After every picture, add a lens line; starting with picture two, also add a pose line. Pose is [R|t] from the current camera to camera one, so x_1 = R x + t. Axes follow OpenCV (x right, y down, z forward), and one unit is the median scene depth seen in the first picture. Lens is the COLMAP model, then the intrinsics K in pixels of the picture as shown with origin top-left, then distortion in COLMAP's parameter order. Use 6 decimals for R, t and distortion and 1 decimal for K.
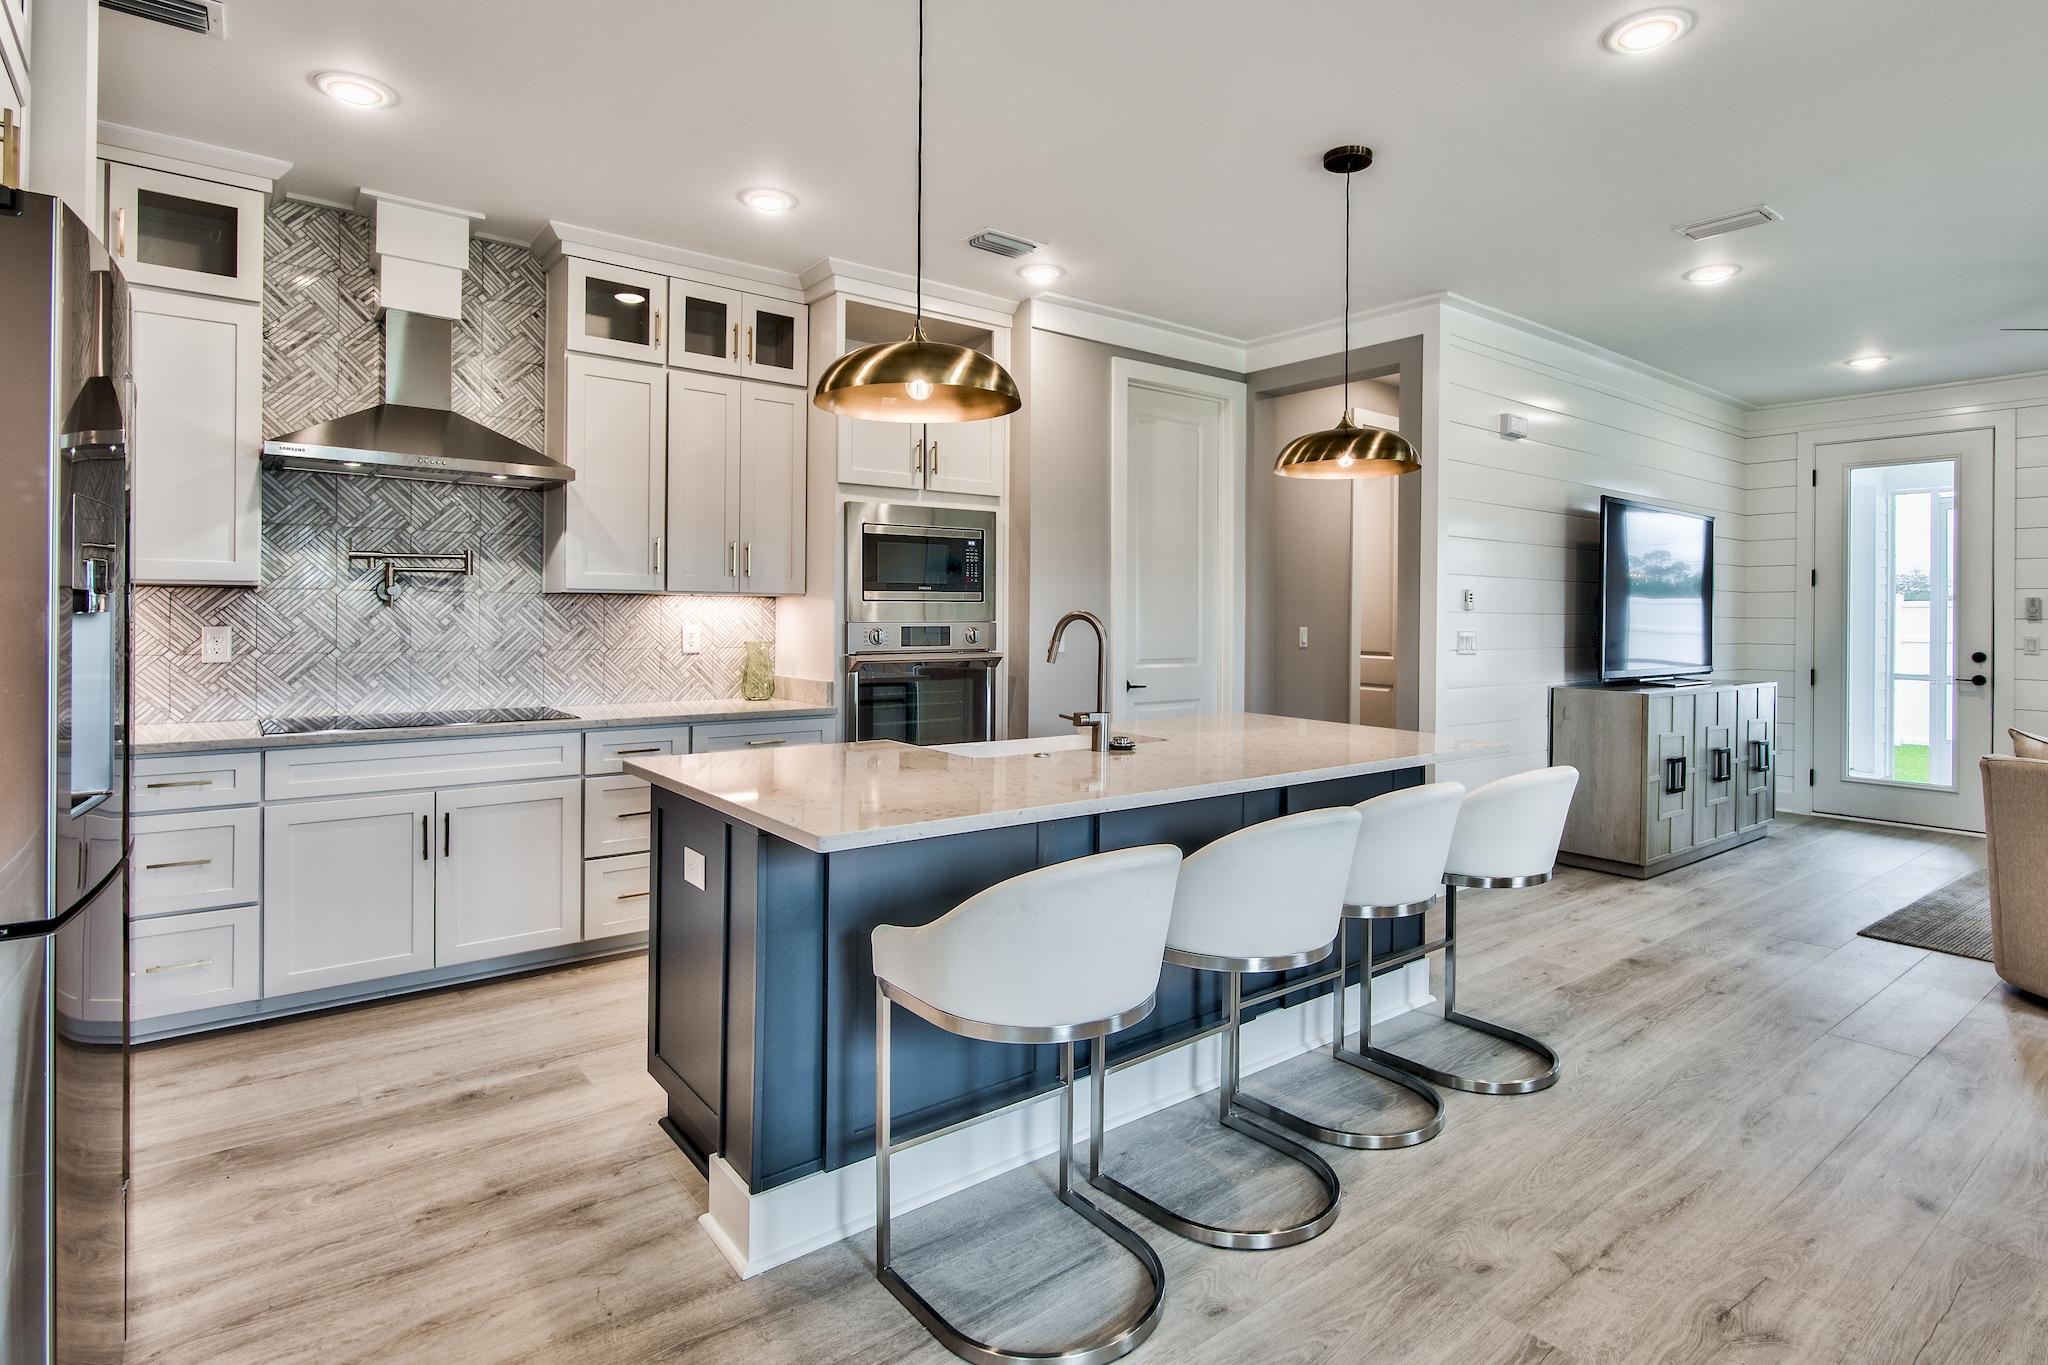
lens RADIAL K [[1052.0, 0, 1075.2], [0, 1052.0, 612.6], [0, 0, 1]] dist [-0.001492, -0.000122]
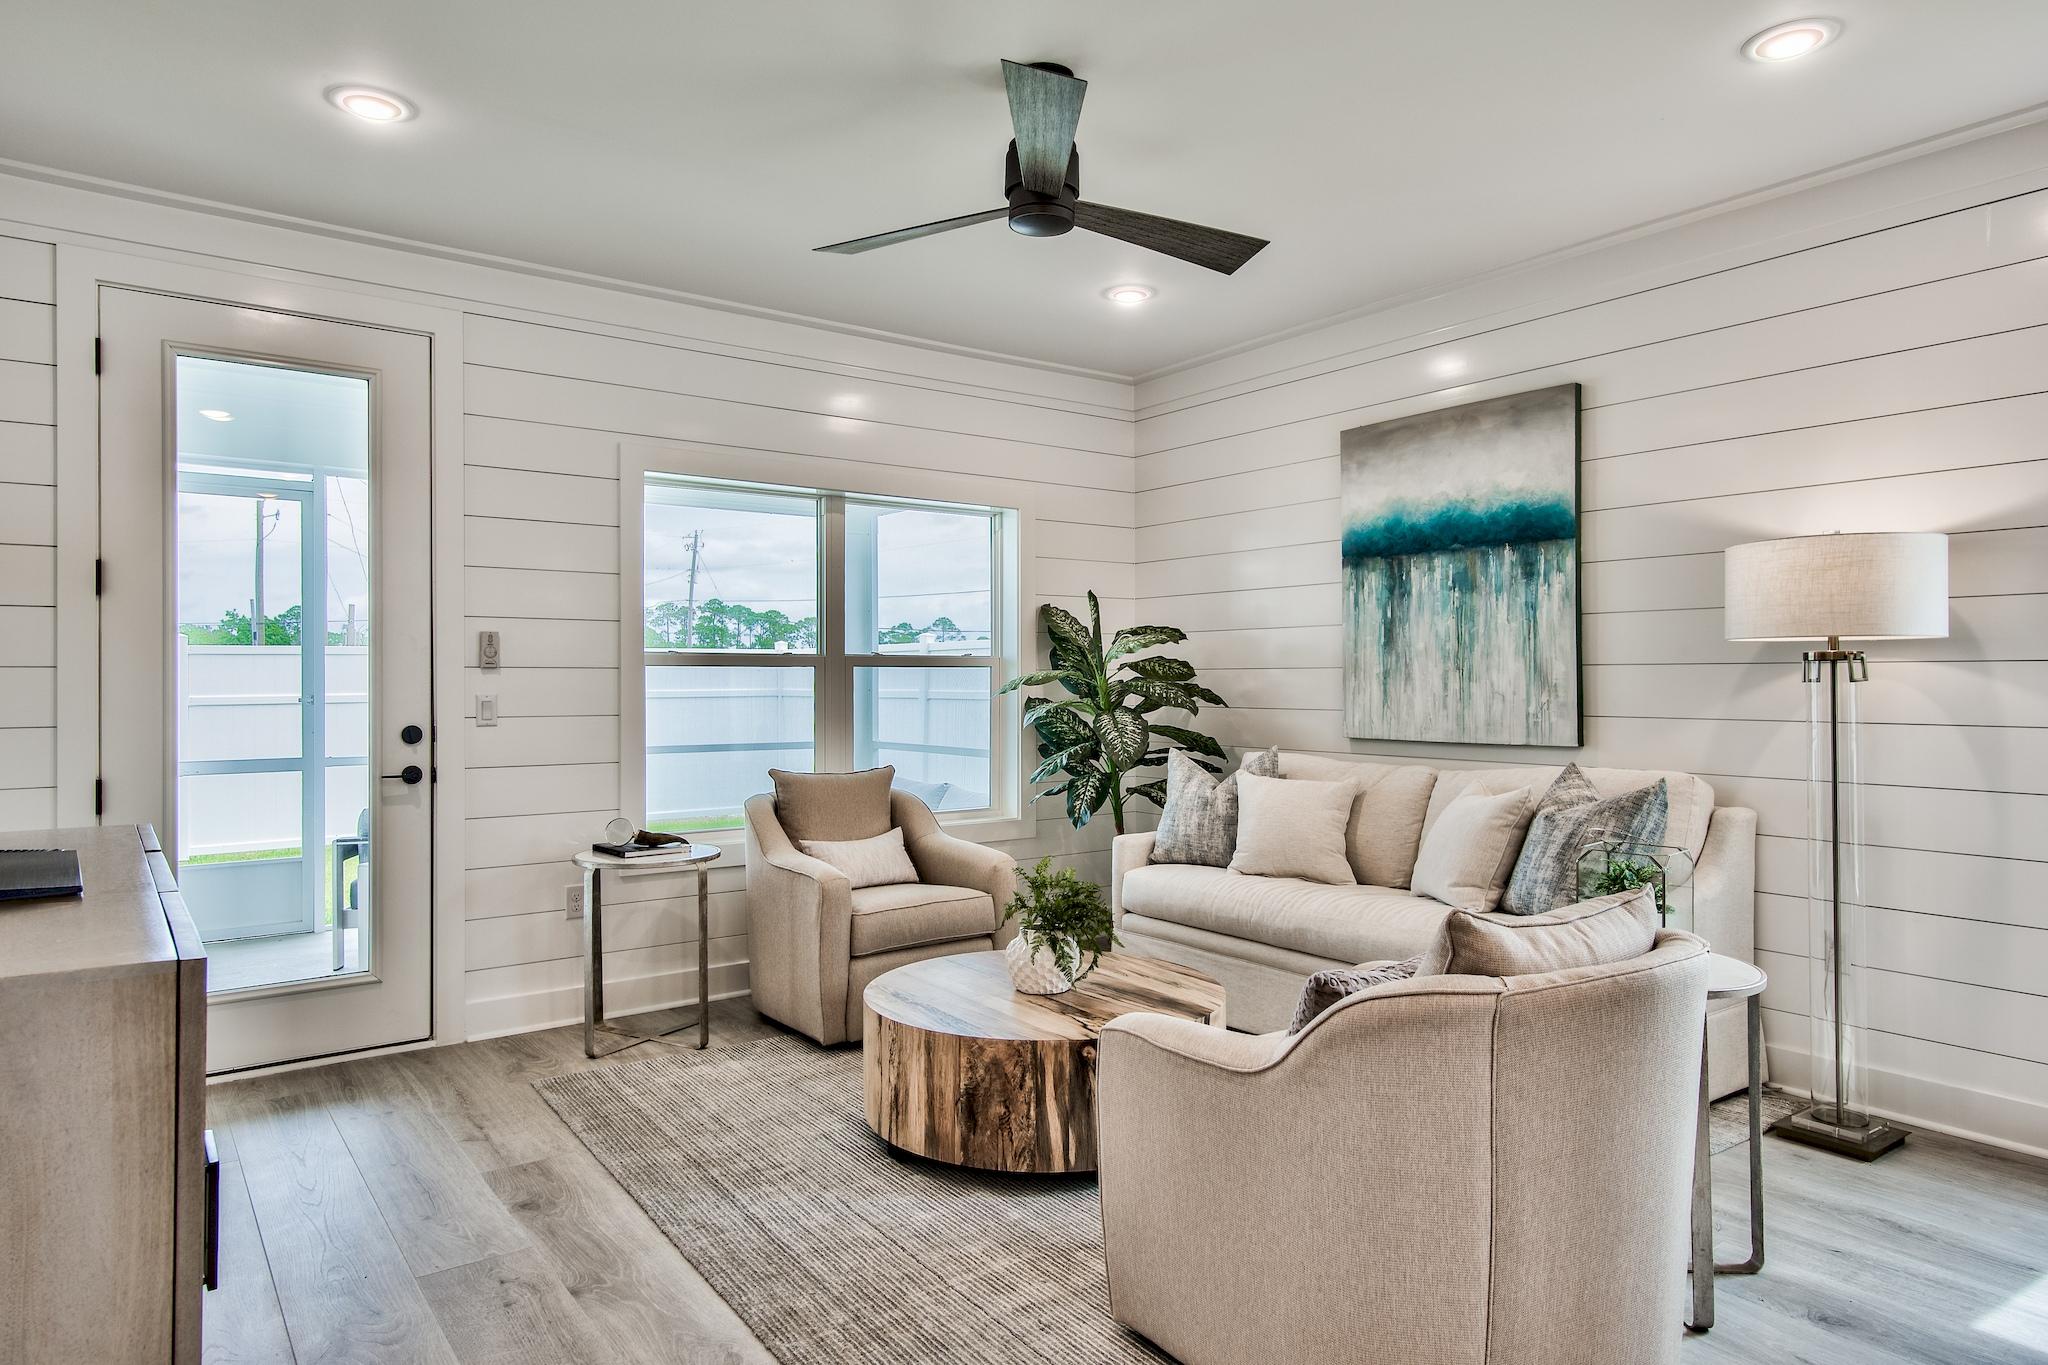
lens RADIAL K [[1250.9, 0, 1024.0], [0, 1250.9, 682.5], [0, 0, 1]] dist [0.026711, -0.000639]
pose [[0.053162, -0.012463, 0.998508, 0.325371], [-0.002091, 0.999919, 0.012592, 0.008285], [-0.998584, -0.002758, 0.053131, 1.042446]]
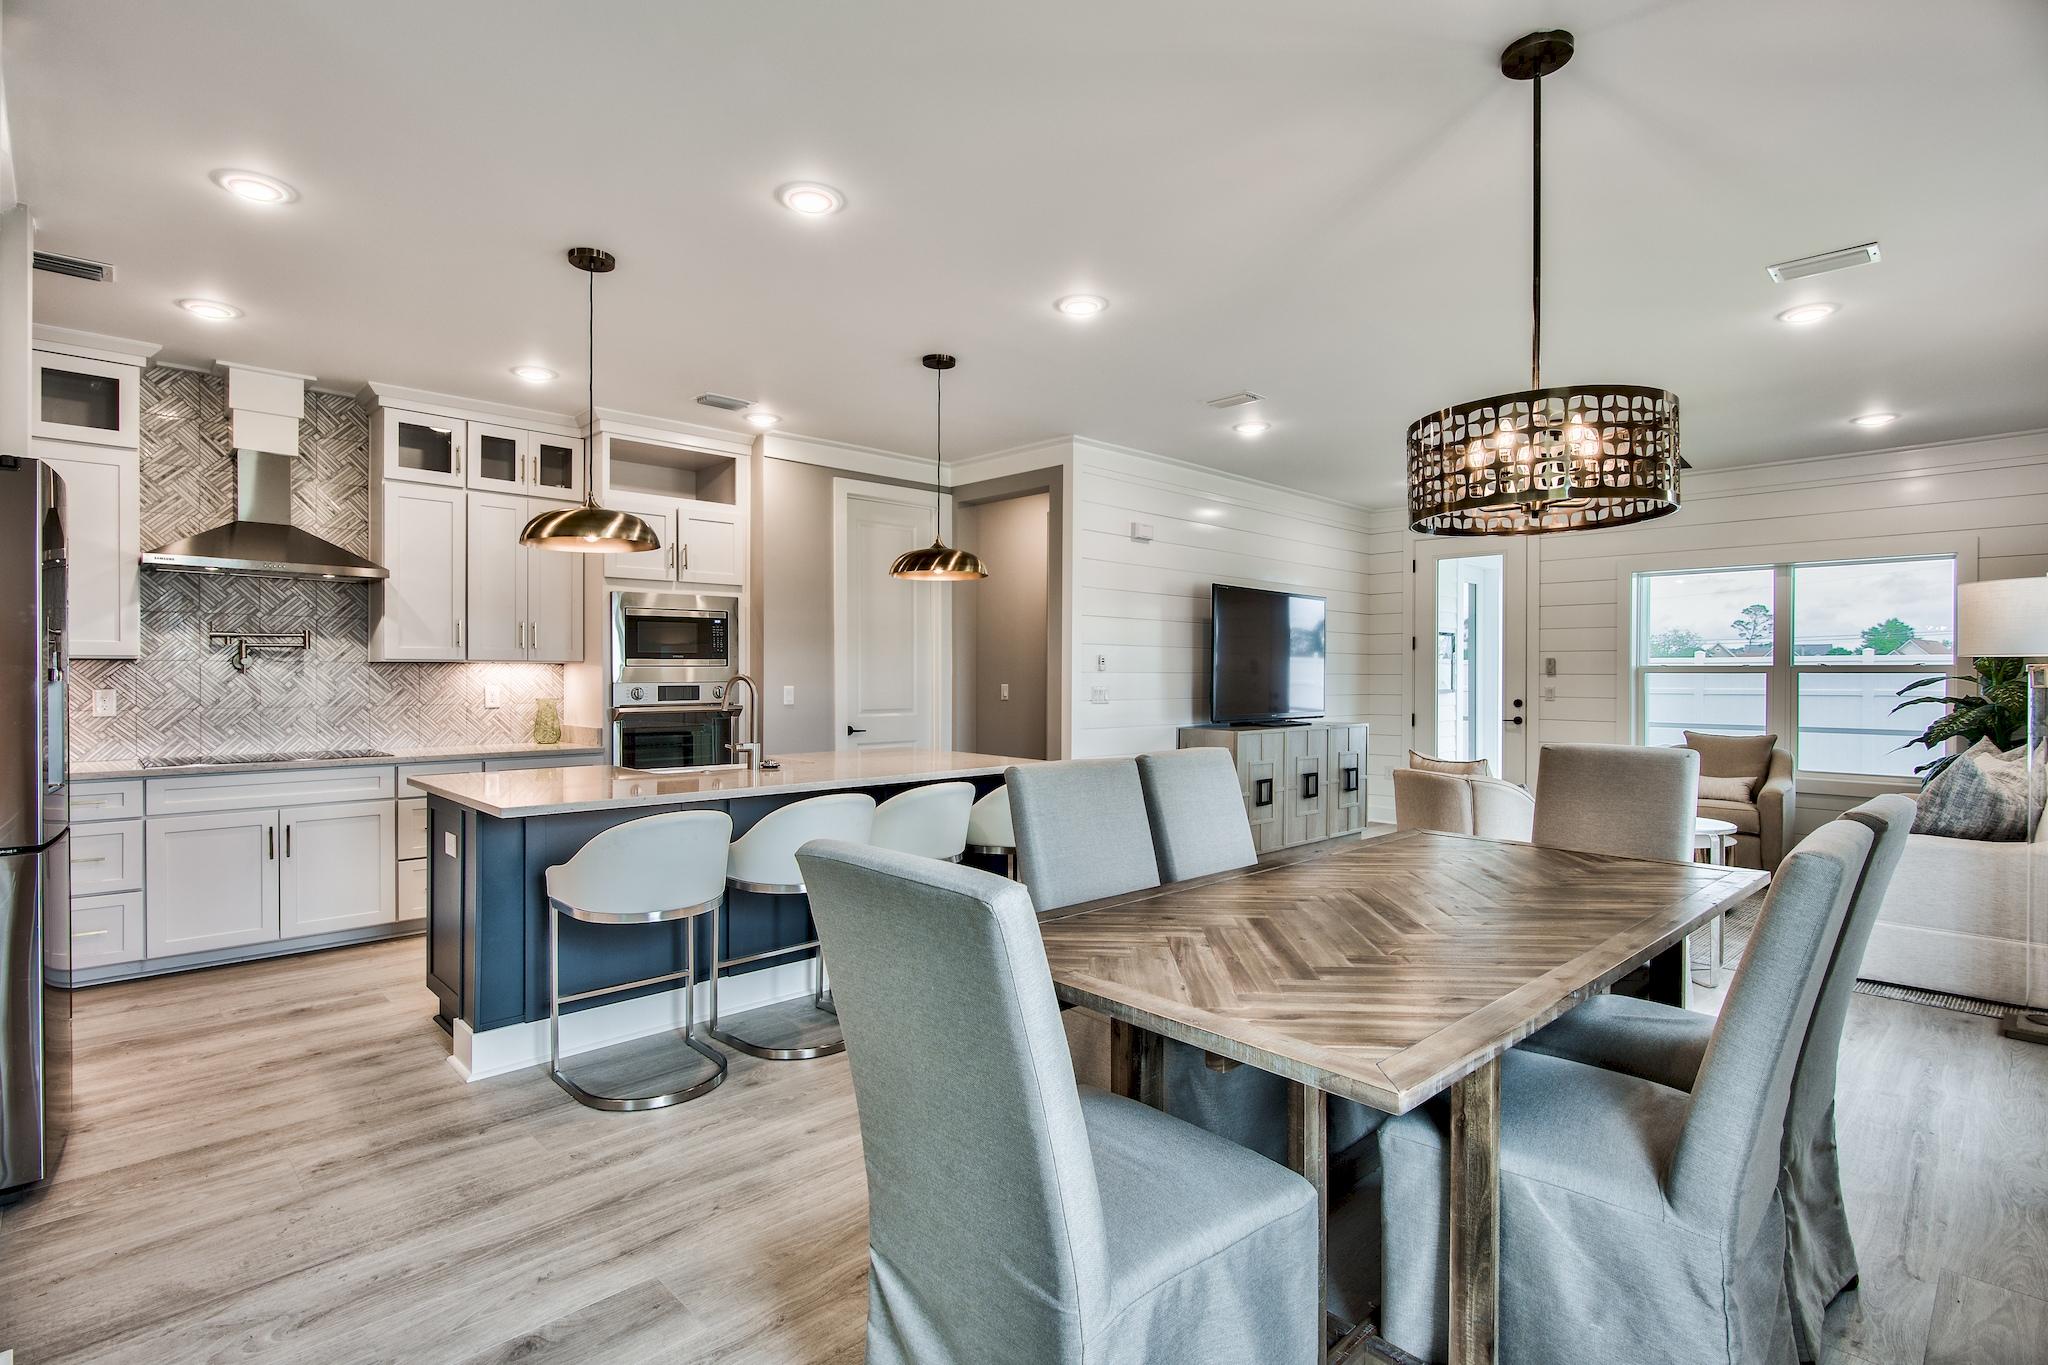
lens RADIAL K [[989.7, 0, 1030.3], [0, 989.7, 677.5], [0, 0, 1]] dist [-0.005027, 0.000037]
pose [[0.996246, -0.006681, 0.086309, 0.225615], [0.006173, 0.999962, 0.006143, -0.002158], [-0.086347, -0.005587, 0.996249, -0.319236]]
